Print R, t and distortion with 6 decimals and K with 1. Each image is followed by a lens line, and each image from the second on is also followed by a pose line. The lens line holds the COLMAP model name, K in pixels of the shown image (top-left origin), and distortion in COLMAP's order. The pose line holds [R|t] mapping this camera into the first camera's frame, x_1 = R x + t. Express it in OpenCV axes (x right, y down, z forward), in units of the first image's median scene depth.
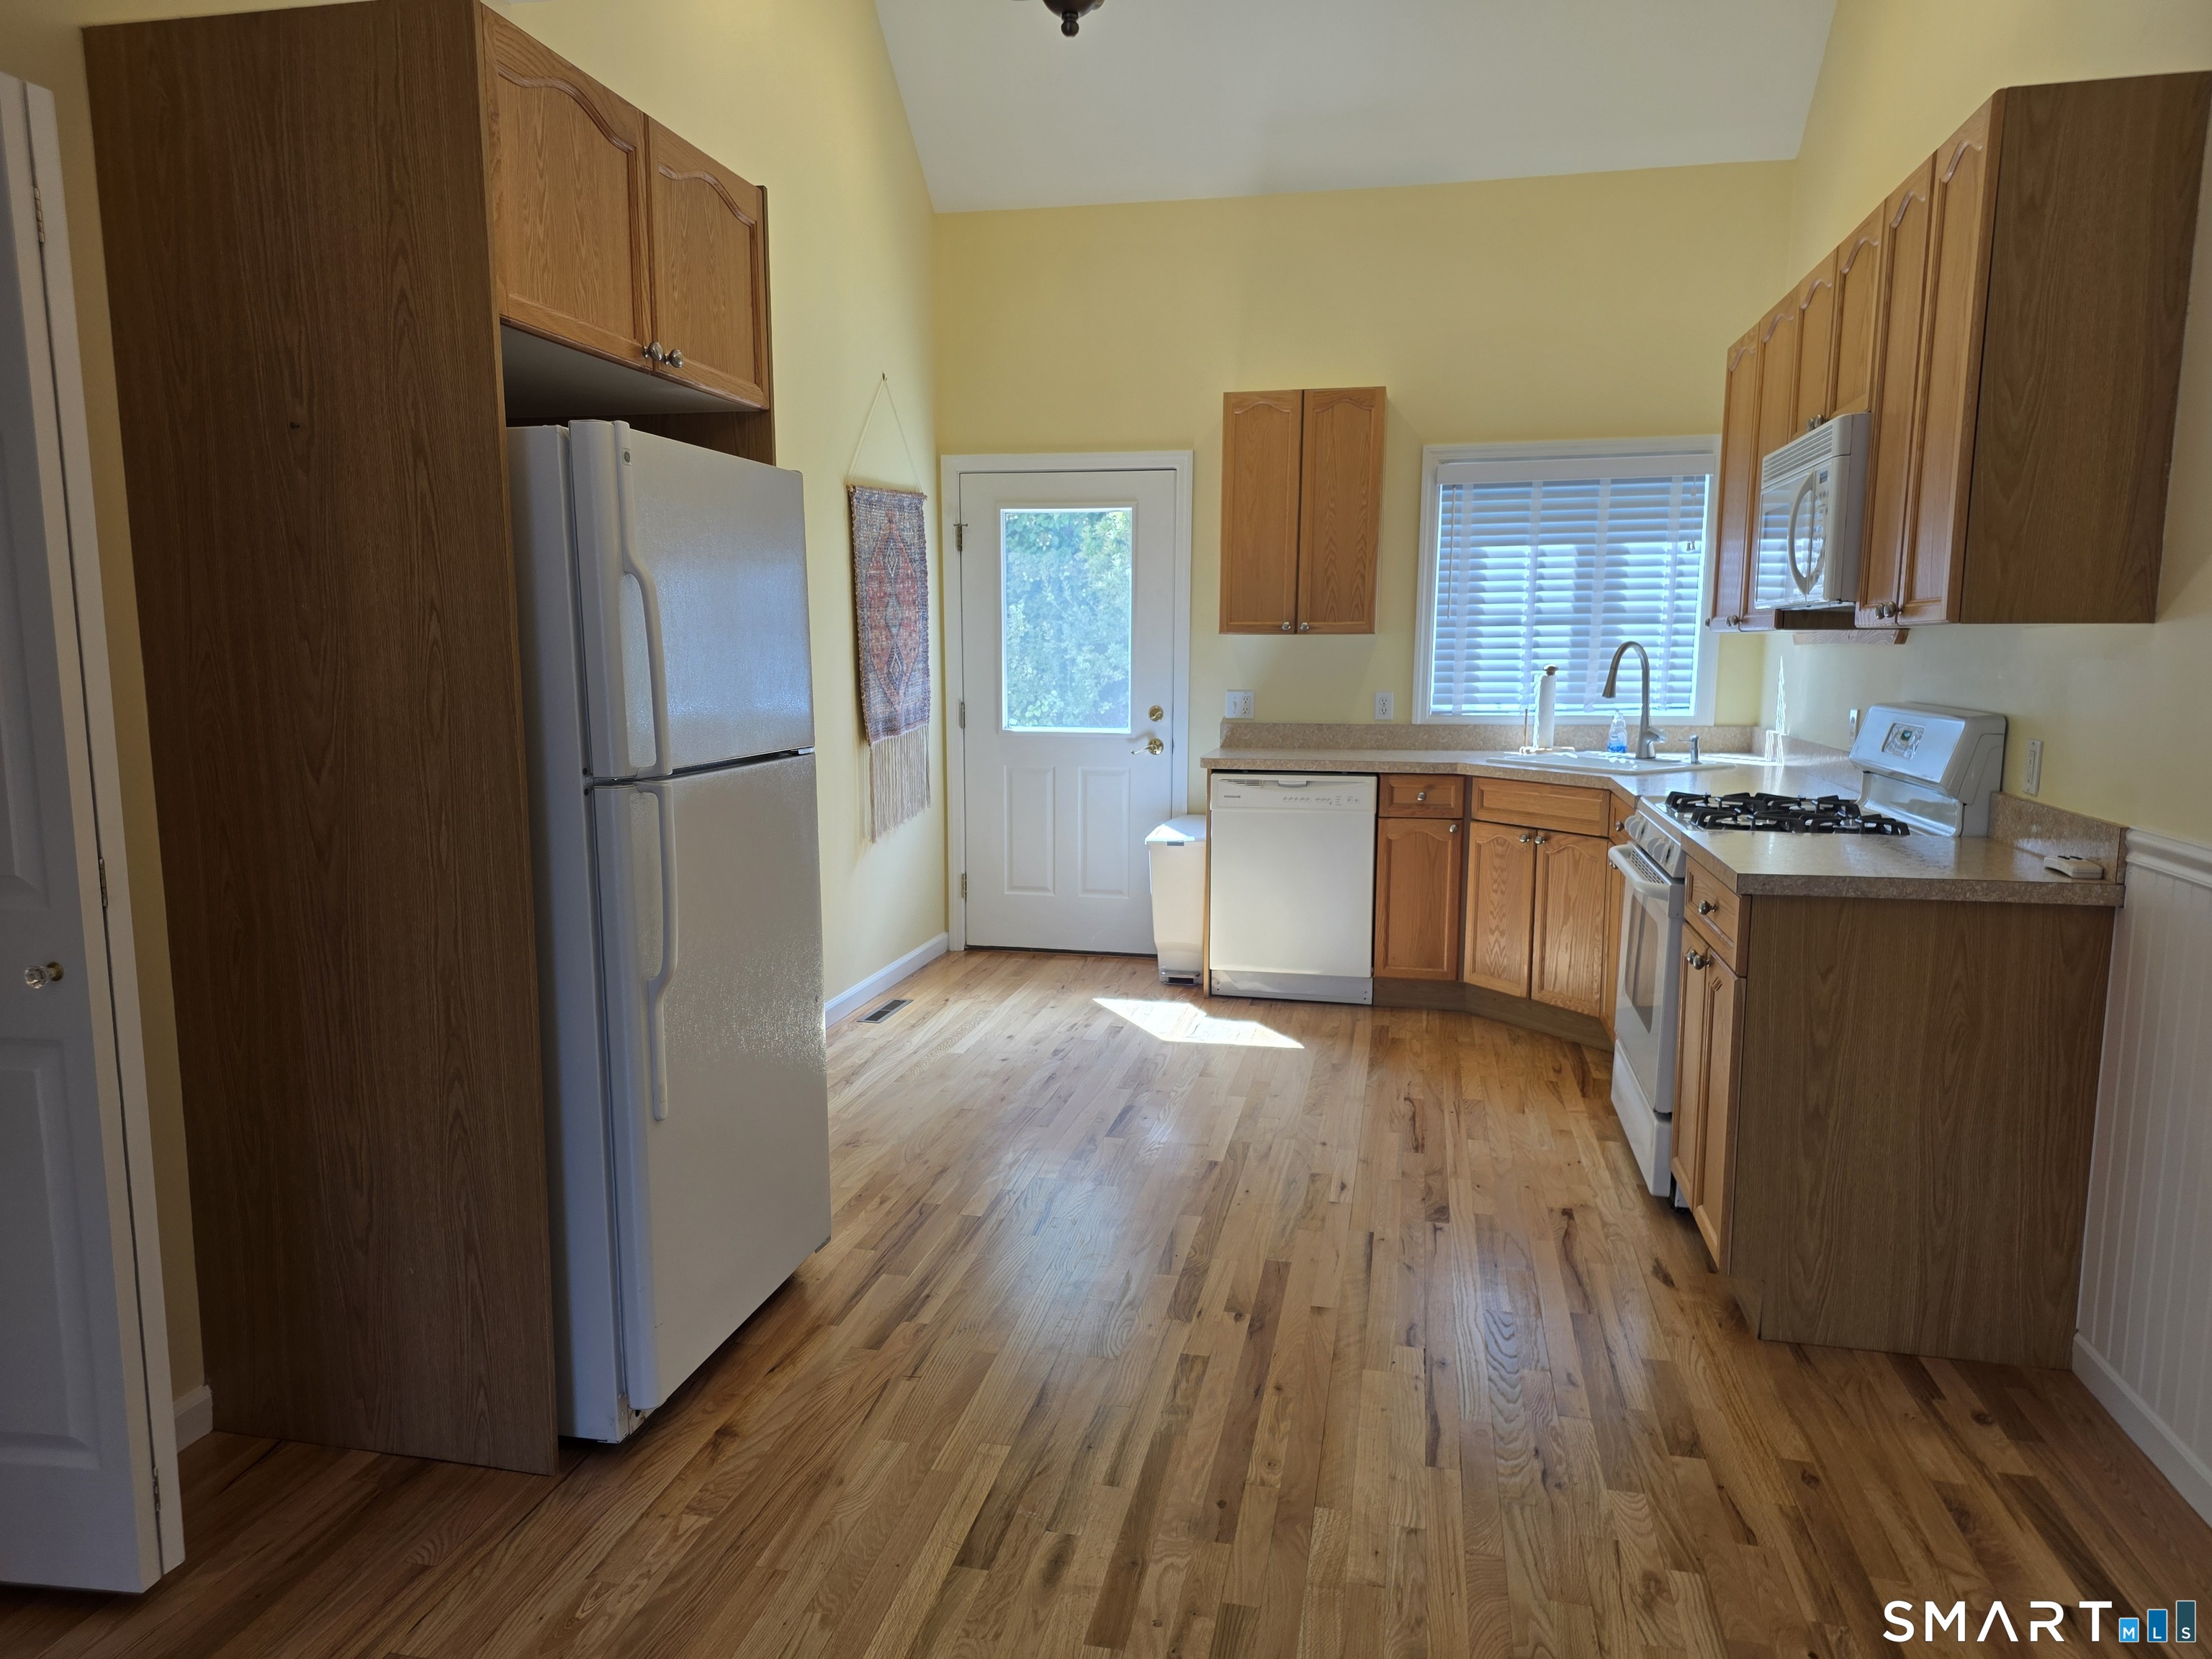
lens RADIAL K [[1471.5, 0, 1100.4], [0, 1471.5, 841.3], [0, 0, 1]] dist [0.163828, -0.217851]
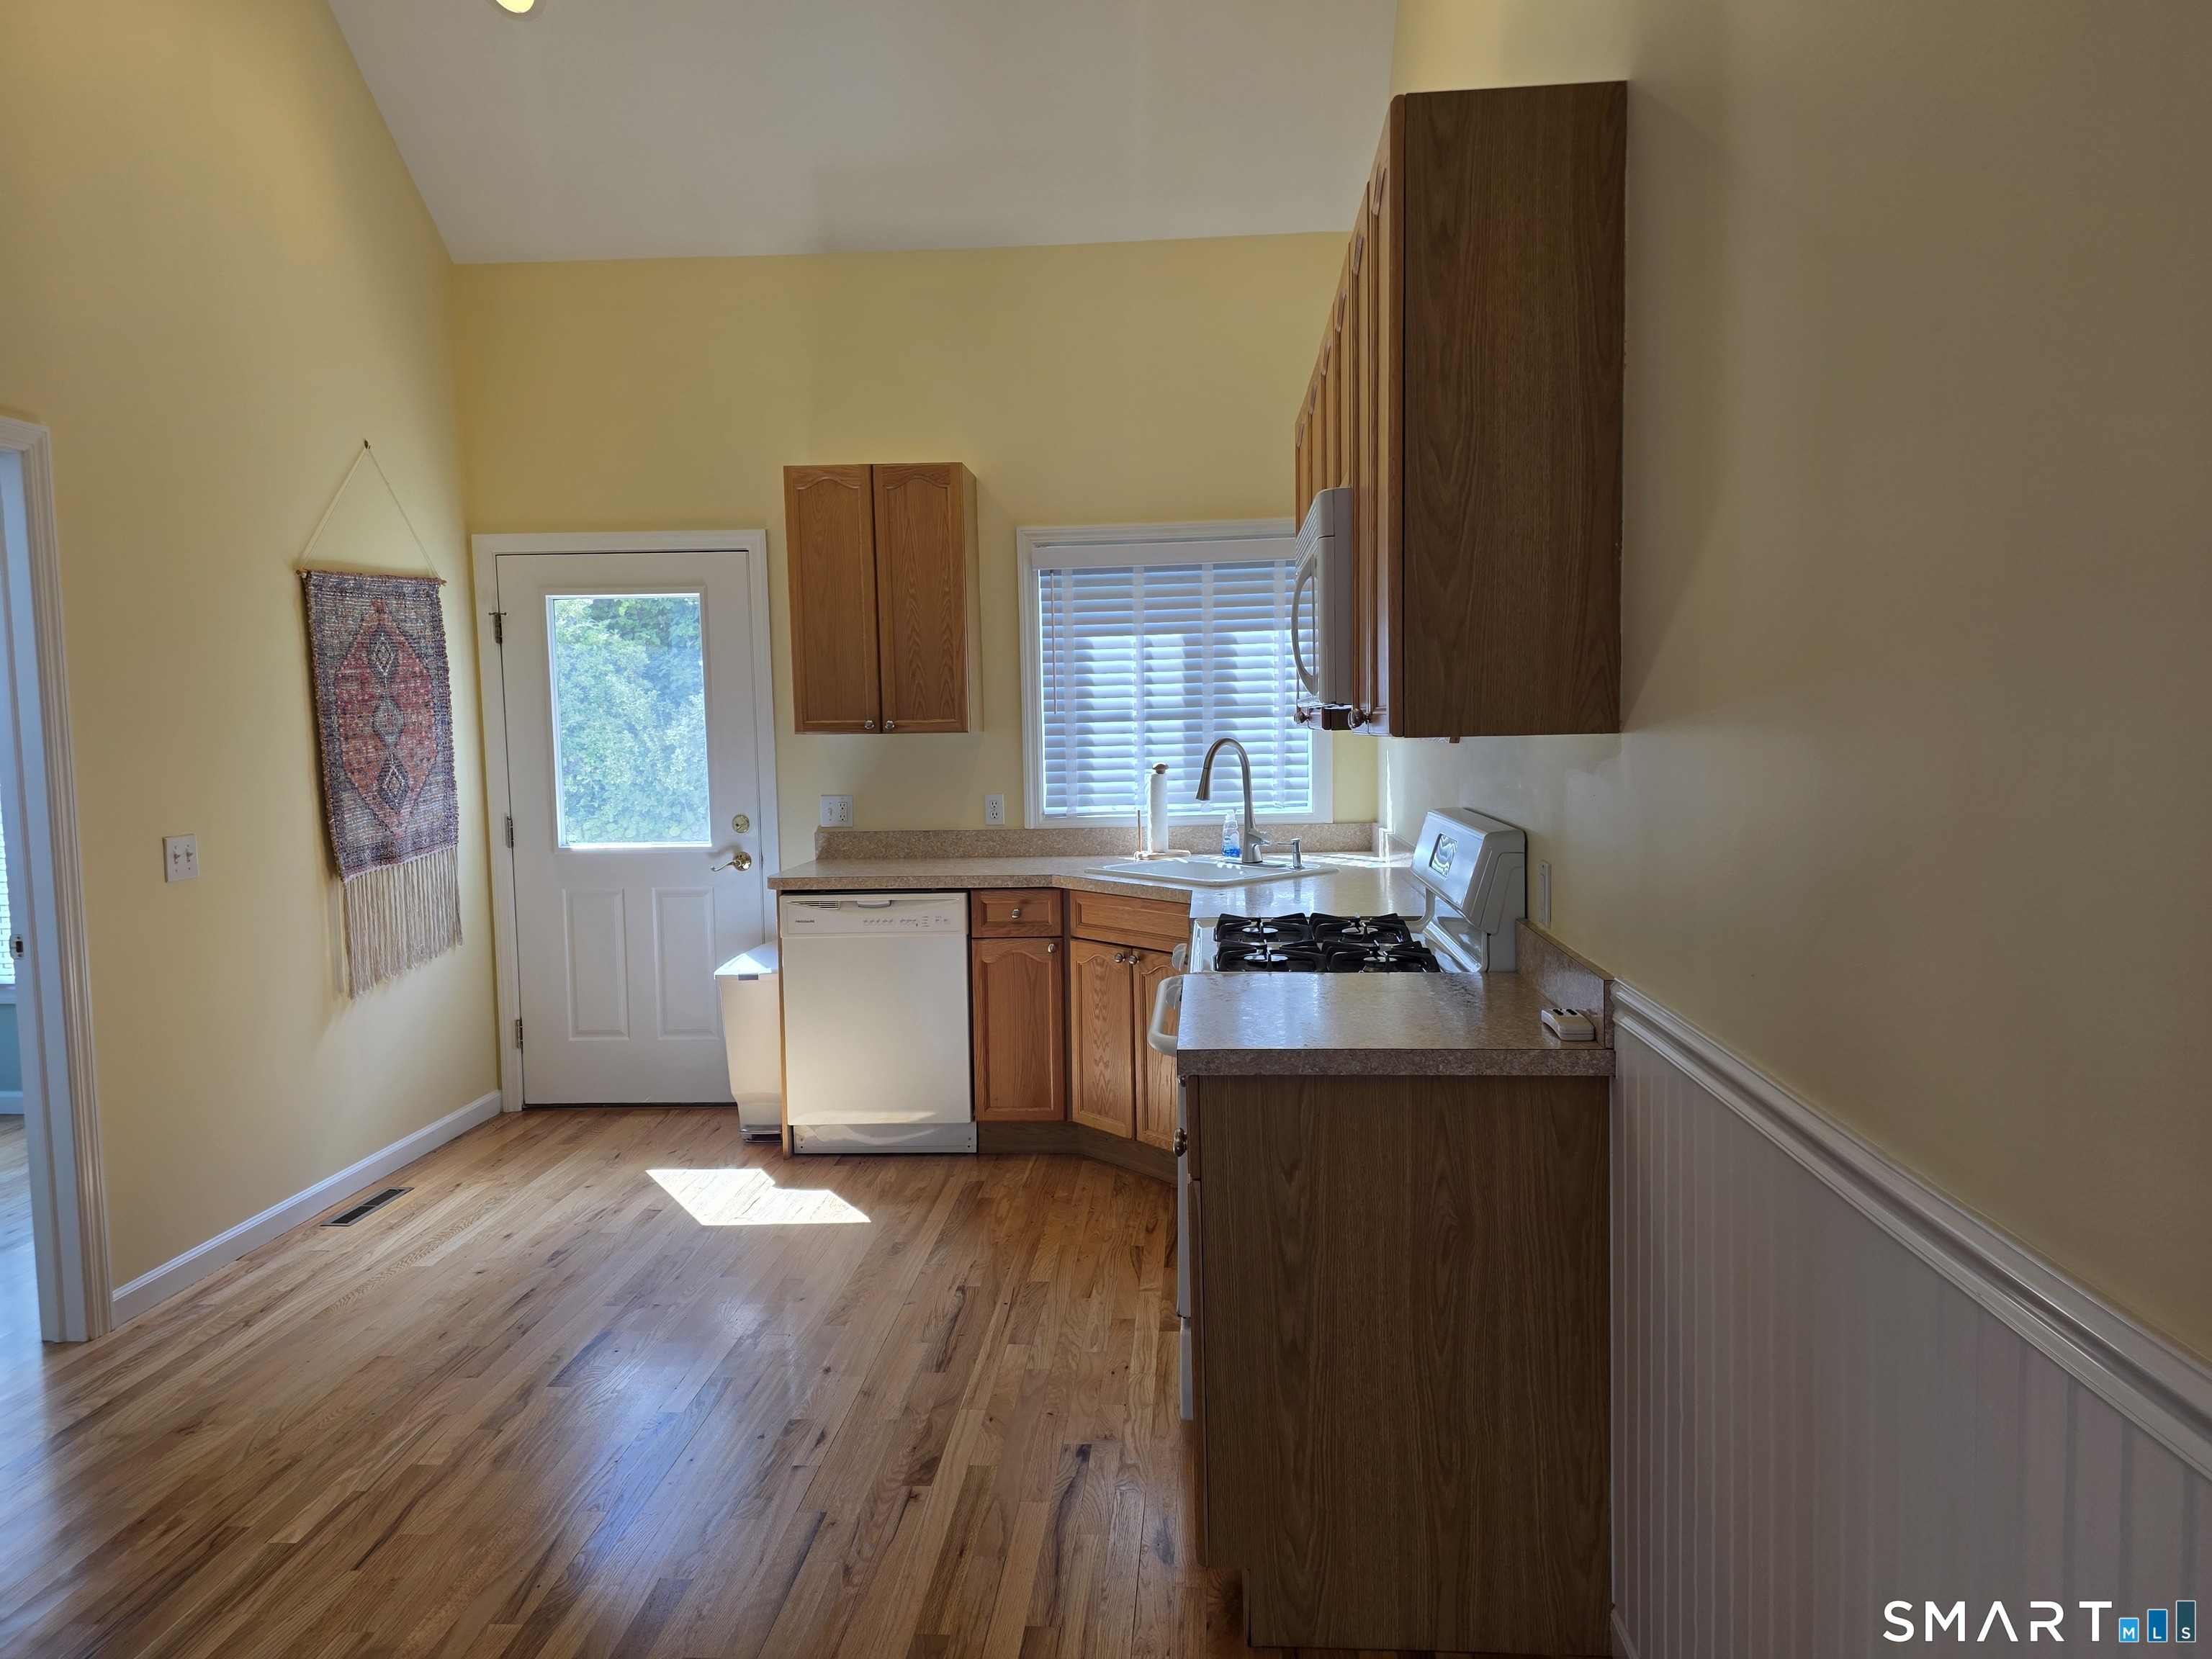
lens RADIAL K [[1462.3, 0, 1111.3], [0, 1462.3, 823.2], [0, 0, 1]] dist [0.150646, -0.214924]
pose [[0.989189, -0.032396, 0.143026, 0.148798], [0.041526, 0.997254, -0.061317, -0.028041], [-0.140647, 0.066593, 0.987818, 0.120166]]
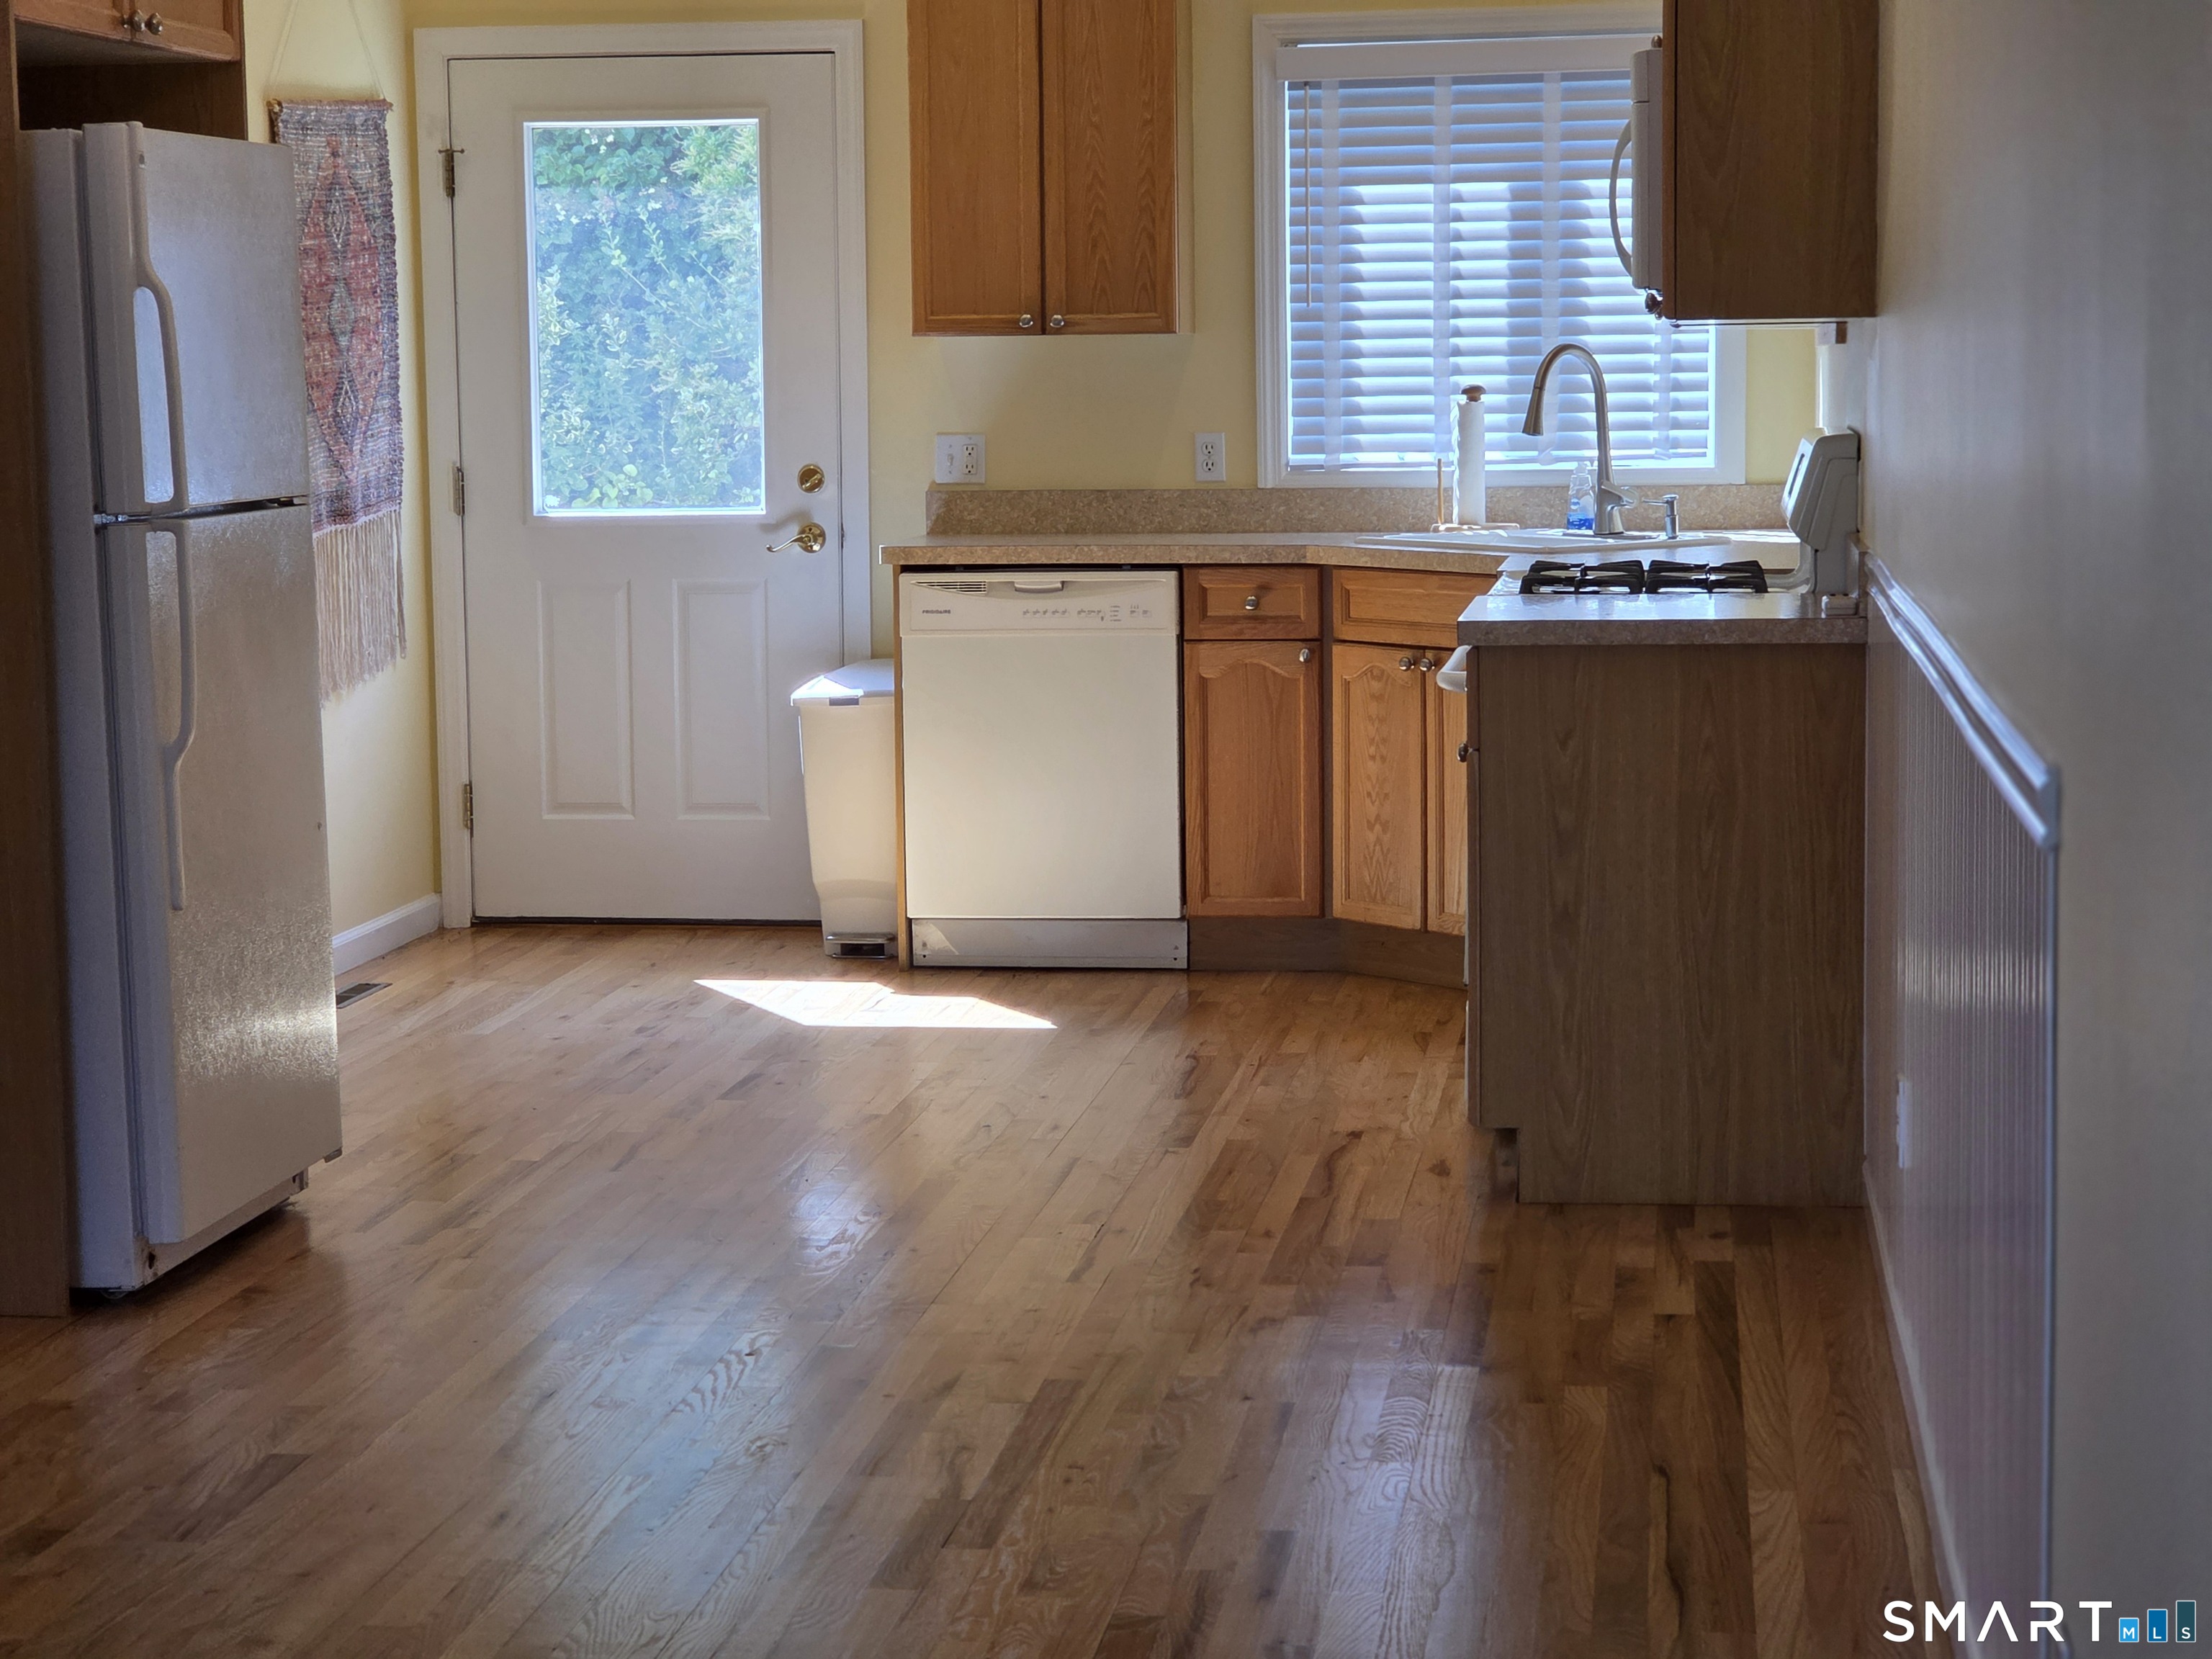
lens RADIAL K [[4349.6, 0, 1106.0], [0, 4349.6, 829.5], [0, 0, 1]] dist [-0.541275, 7.250643]
pose [[0.996860, -0.024641, 0.075250, 0.026127], [0.026496, 0.999367, -0.023743, 0.099180], [-0.074618, 0.025662, 0.996882, -0.717718]]
